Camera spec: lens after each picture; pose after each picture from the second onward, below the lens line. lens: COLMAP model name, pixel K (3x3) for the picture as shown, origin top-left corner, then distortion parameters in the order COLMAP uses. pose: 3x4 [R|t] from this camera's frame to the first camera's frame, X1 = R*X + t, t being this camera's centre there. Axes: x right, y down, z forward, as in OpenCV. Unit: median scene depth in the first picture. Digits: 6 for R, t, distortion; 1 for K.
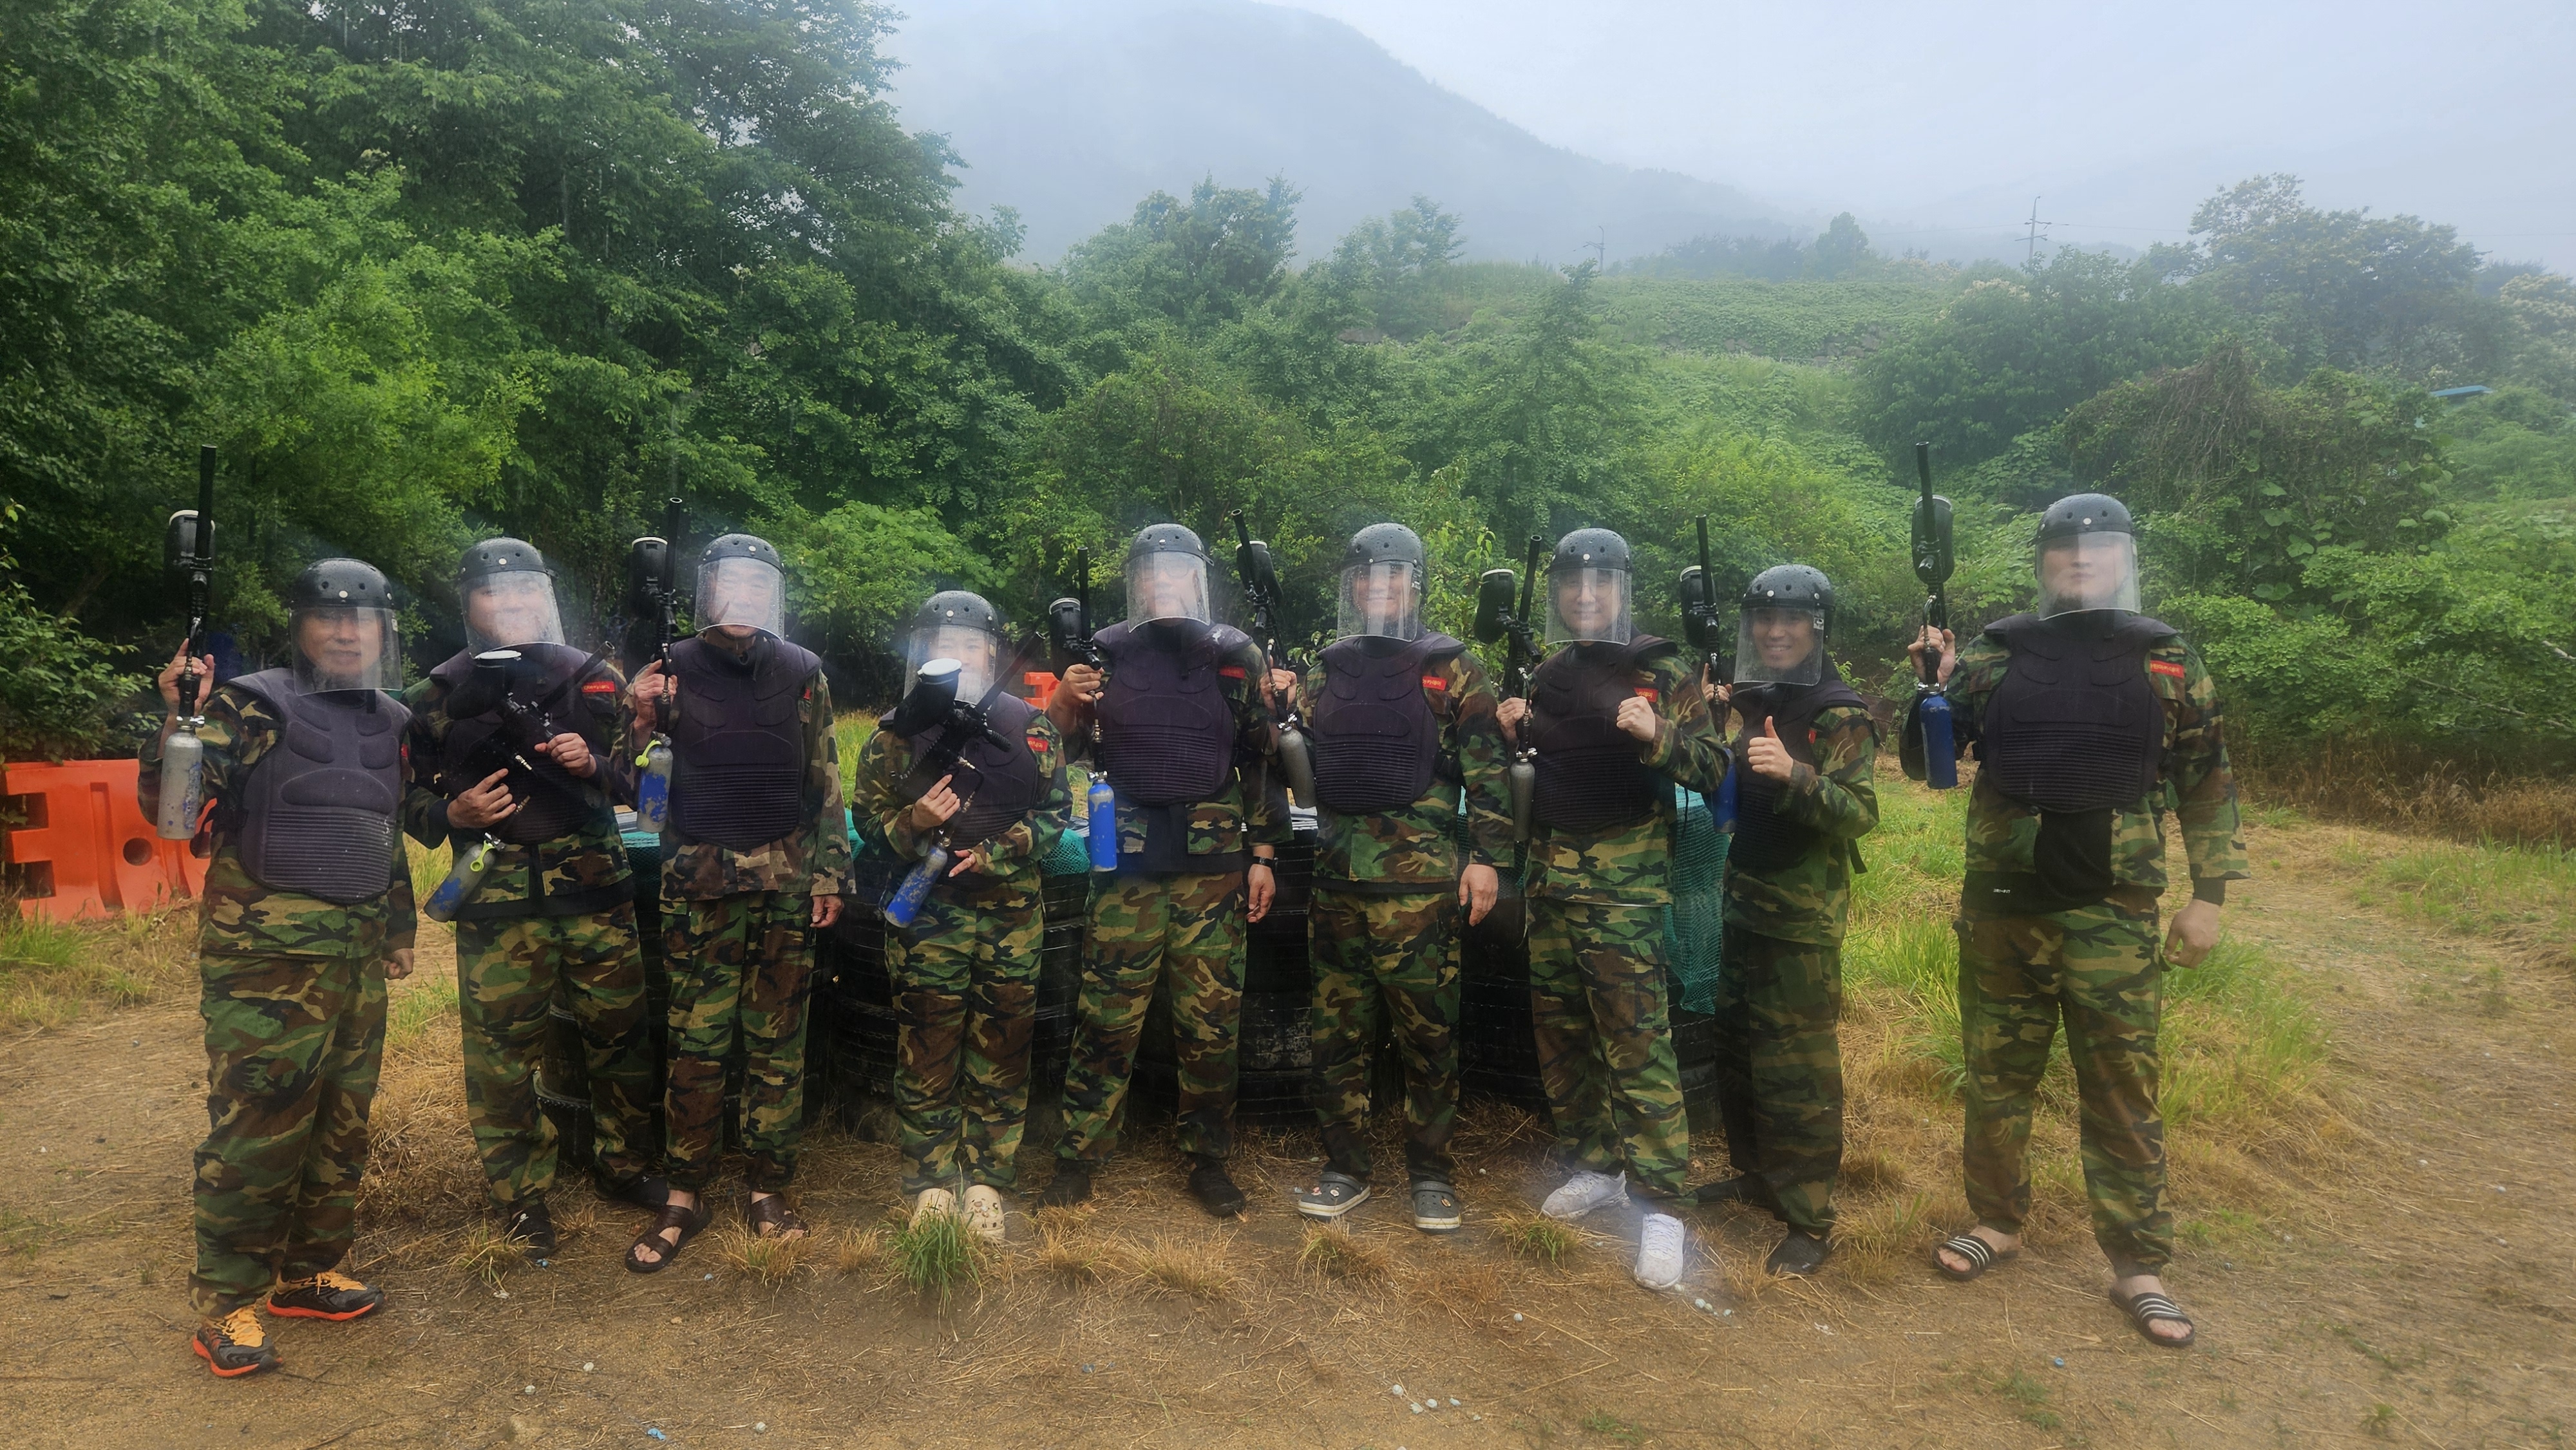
lens RADIAL K [[1652.5, 0, 1291.9], [0, 1652.5, 751.0], [0, 0, 1]] dist [0.022397, -0.020608]
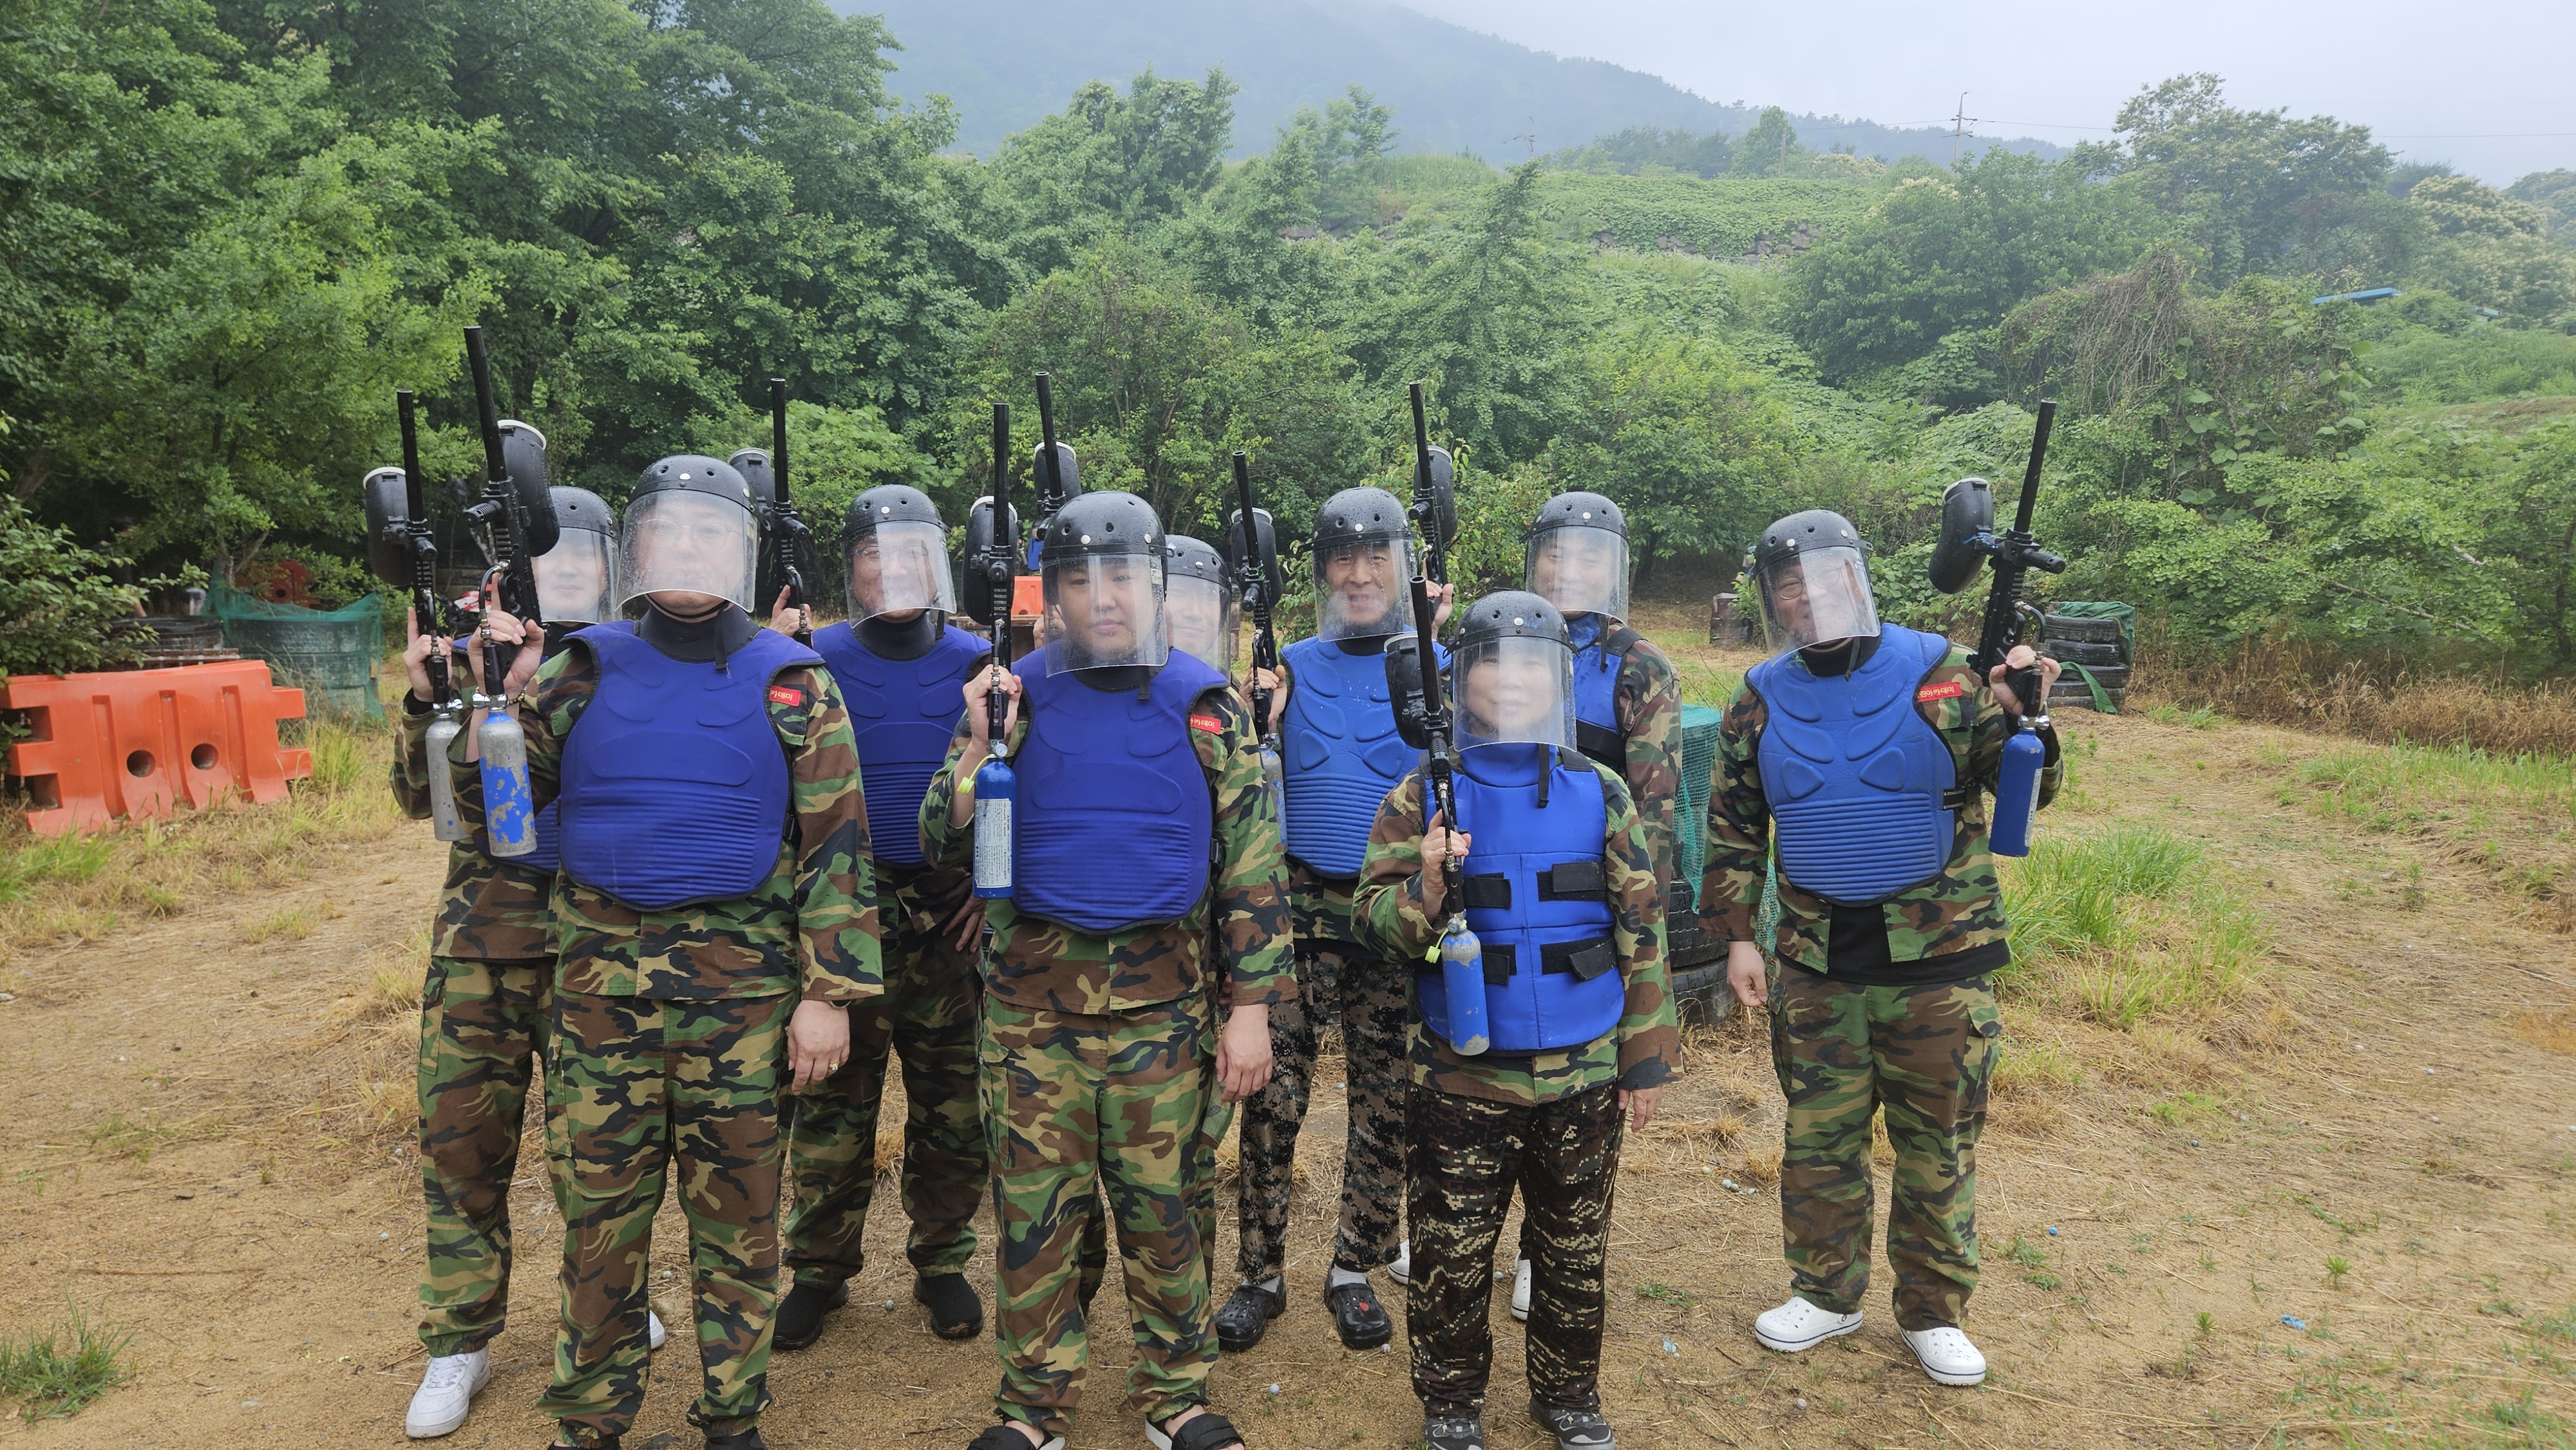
lens RADIAL K [[1652.5, 0, 1280.1], [0, 1652.5, 728.1], [0, 0, 1]] dist [0.022397, -0.020608]
pose [[0.999245, -0.002422, 0.038774, -0.015157], [0.000499, 0.998772, 0.049535, -0.003437], [-0.038846, -0.049478, 0.998019, -0.010718]]
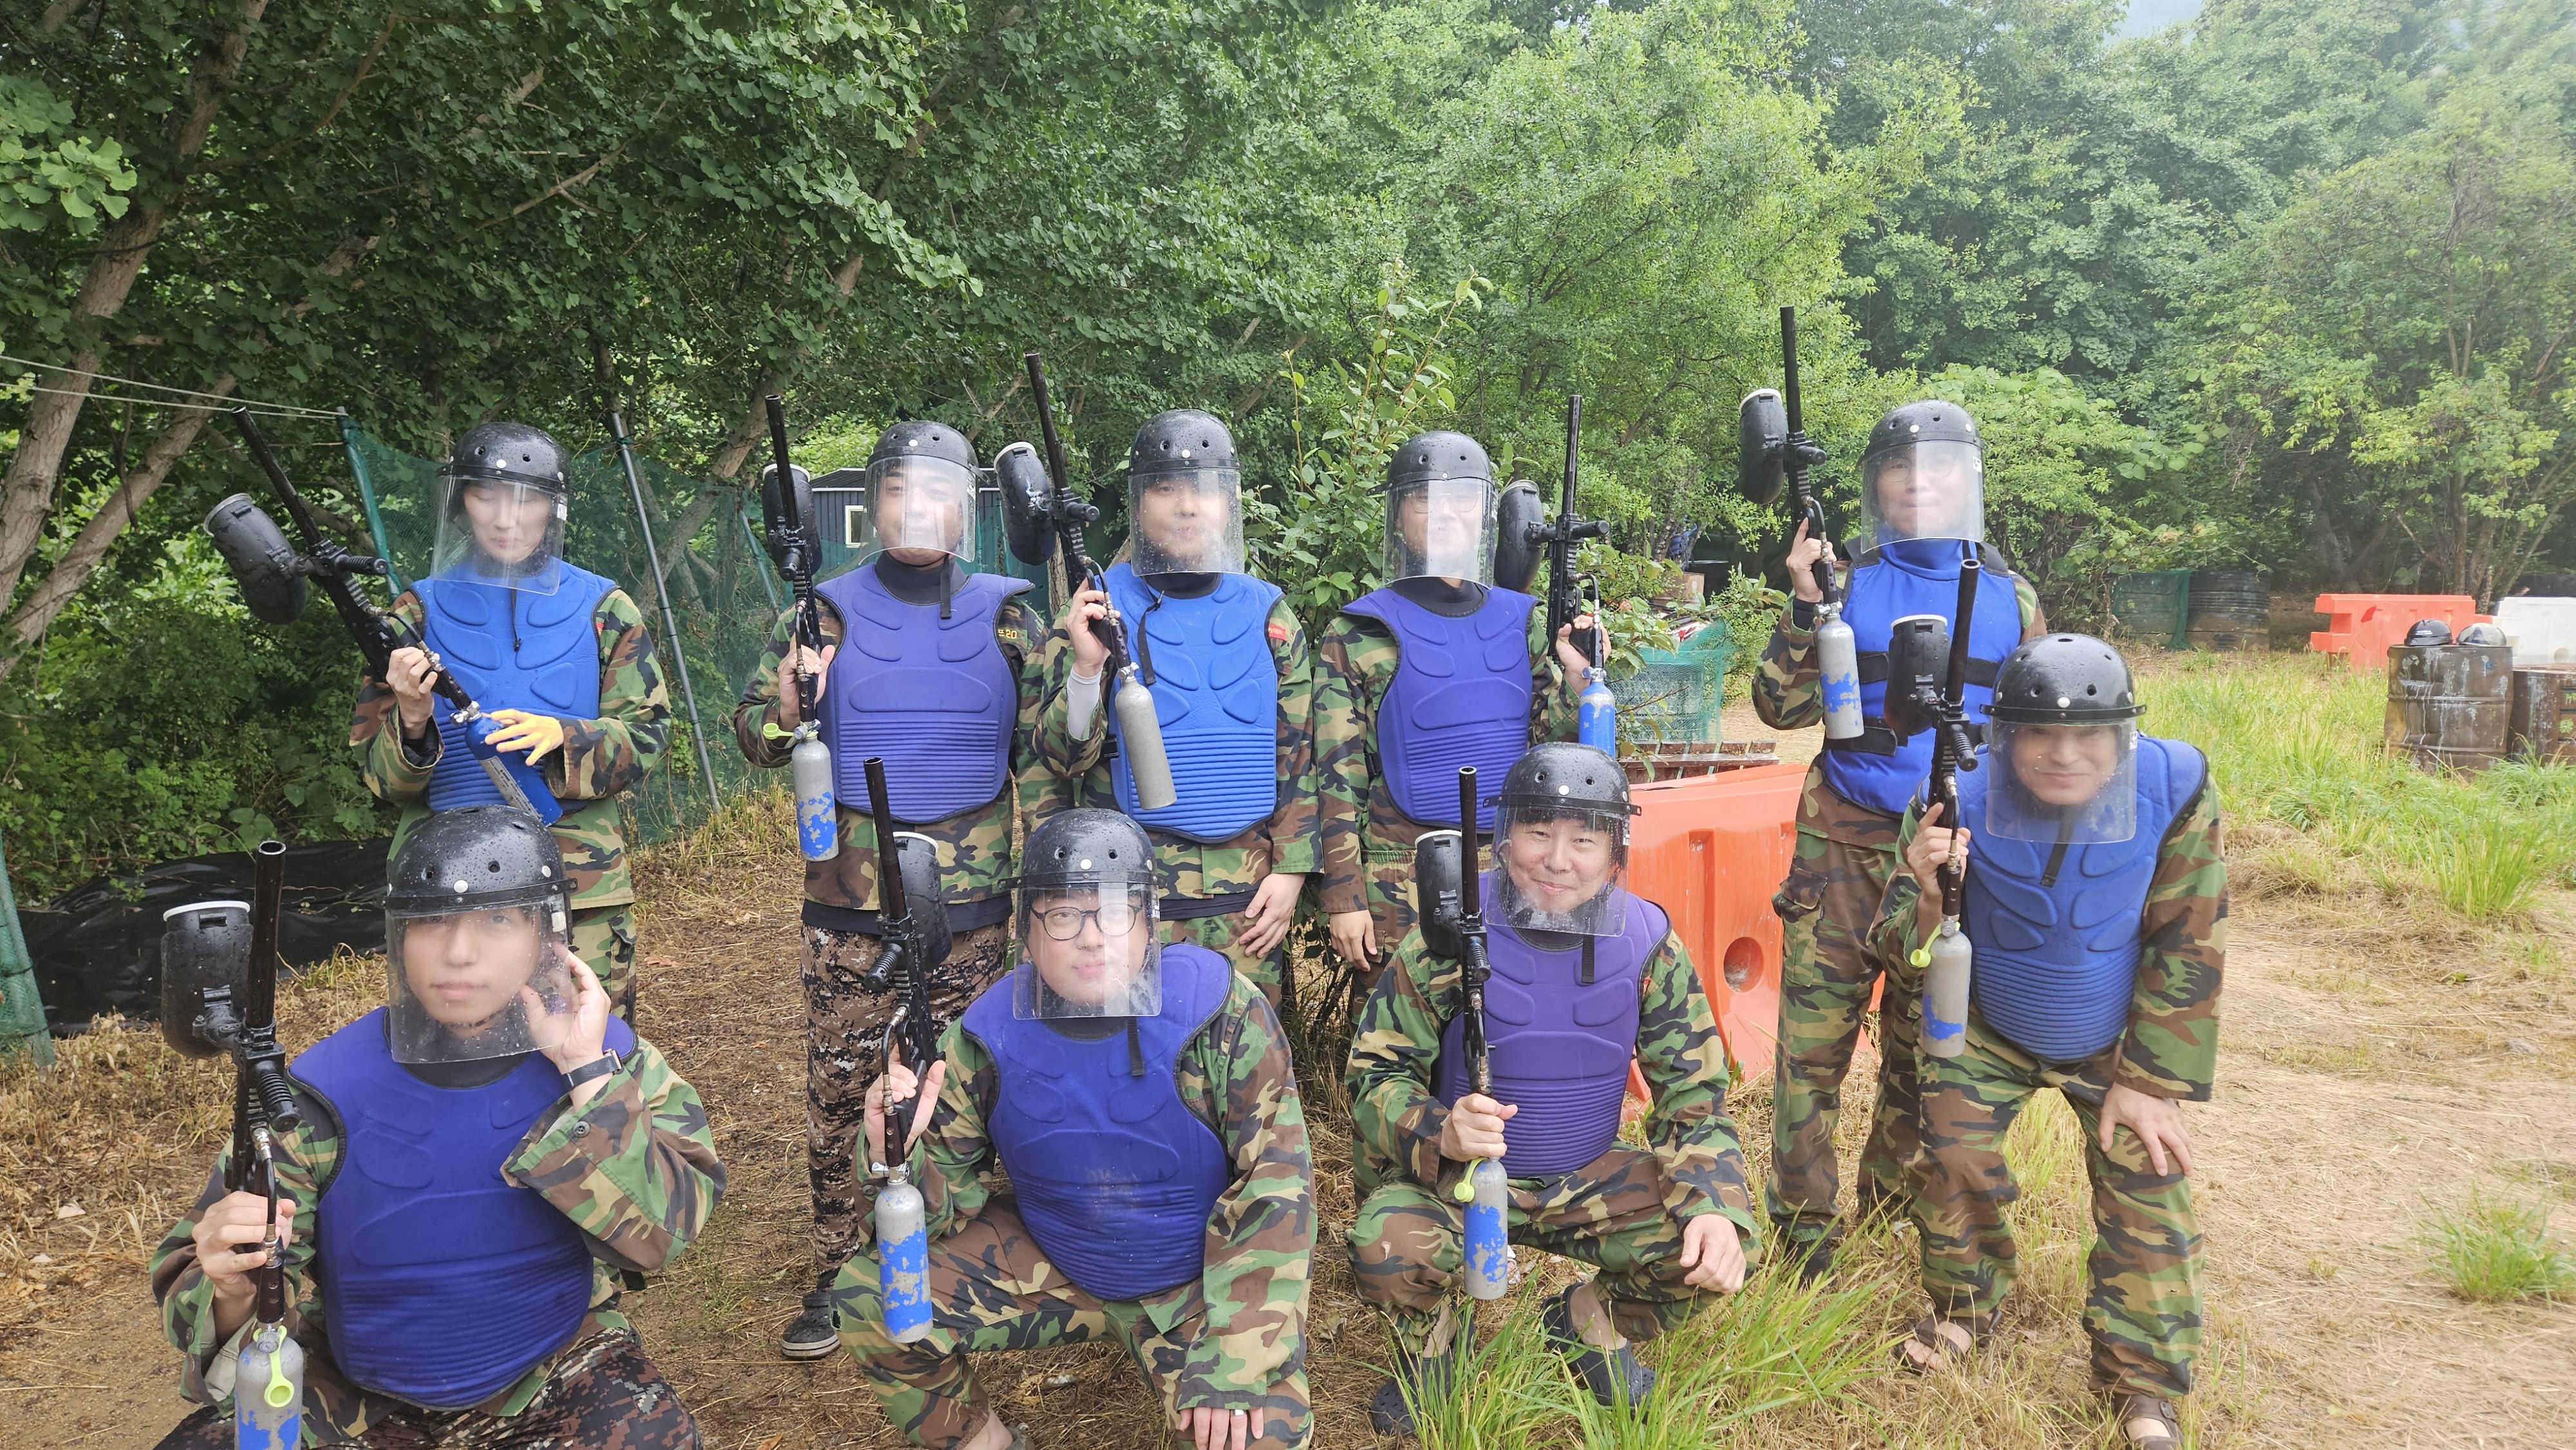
lens RADIAL K [[1652.5, 0, 1299.0], [0, 1652.5, 740.8], [0, 0, 1]] dist [0.022397, -0.020608]
pose [[0.898953, 0.057095, -0.434308, -0.208253], [-0.033358, 0.997513, 0.062088, -0.013841], [0.436773, -0.041327, 0.898622, 0.181586]]
